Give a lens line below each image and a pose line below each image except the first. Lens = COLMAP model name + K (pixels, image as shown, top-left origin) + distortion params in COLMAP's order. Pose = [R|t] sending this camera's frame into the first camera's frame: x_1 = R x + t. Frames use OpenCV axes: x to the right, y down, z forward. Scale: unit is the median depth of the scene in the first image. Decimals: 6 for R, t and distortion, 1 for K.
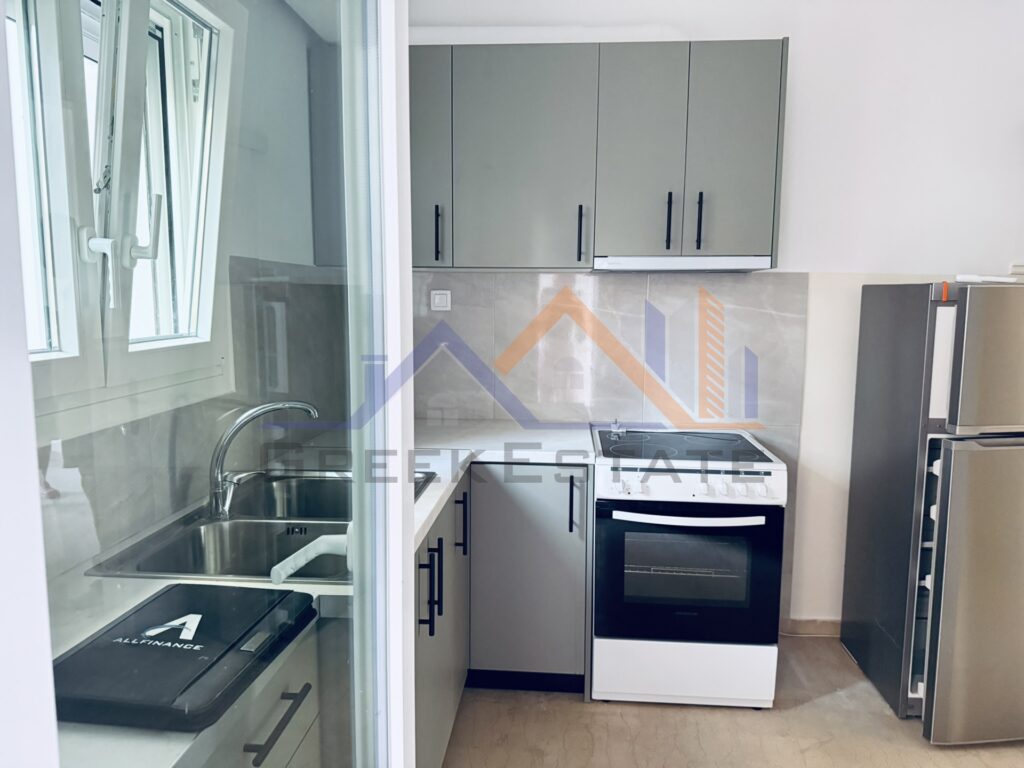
lens RADIAL K [[719.3, 0, 512.0], [0, 719.3, 384.0], [0, 0, 1]] dist [0.007018, 0.000871]
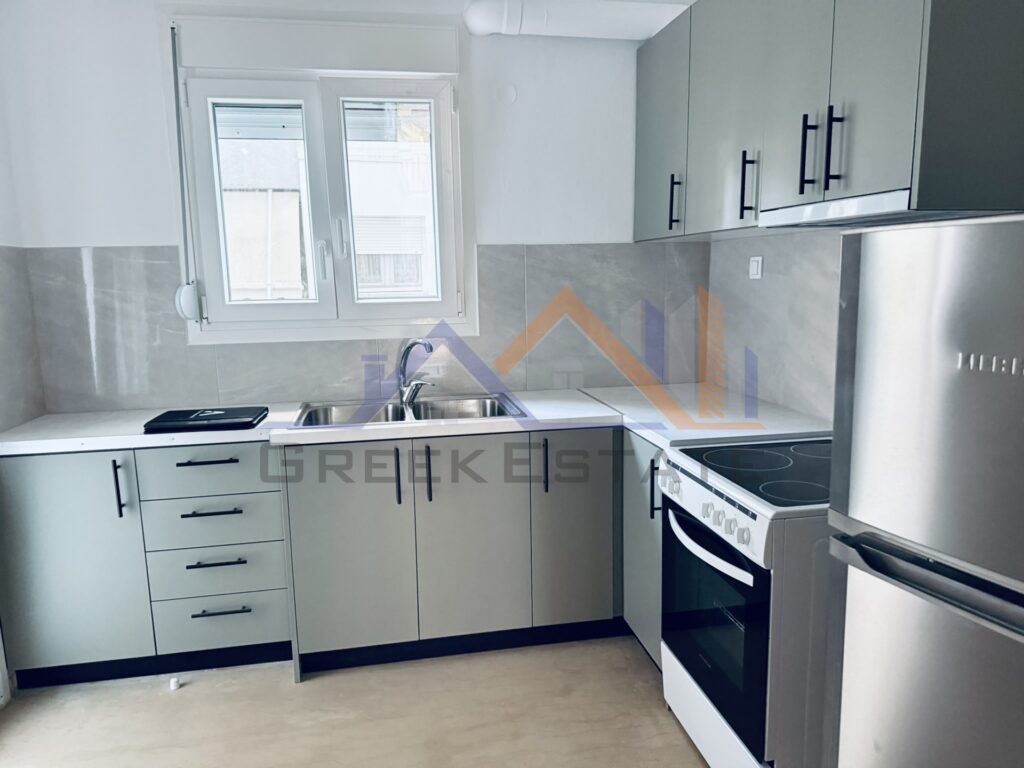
lens RADIAL K [[705.8, 0, 512.0], [0, 705.8, 384.0], [0, 0, 1]] dist [-0.003234, -0.001957]
pose [[0.269185, 0.139358, -0.952953, 0.848828], [-0.092162, 0.988662, 0.118546, -0.055205], [0.958668, 0.055915, 0.278977, 0.535034]]
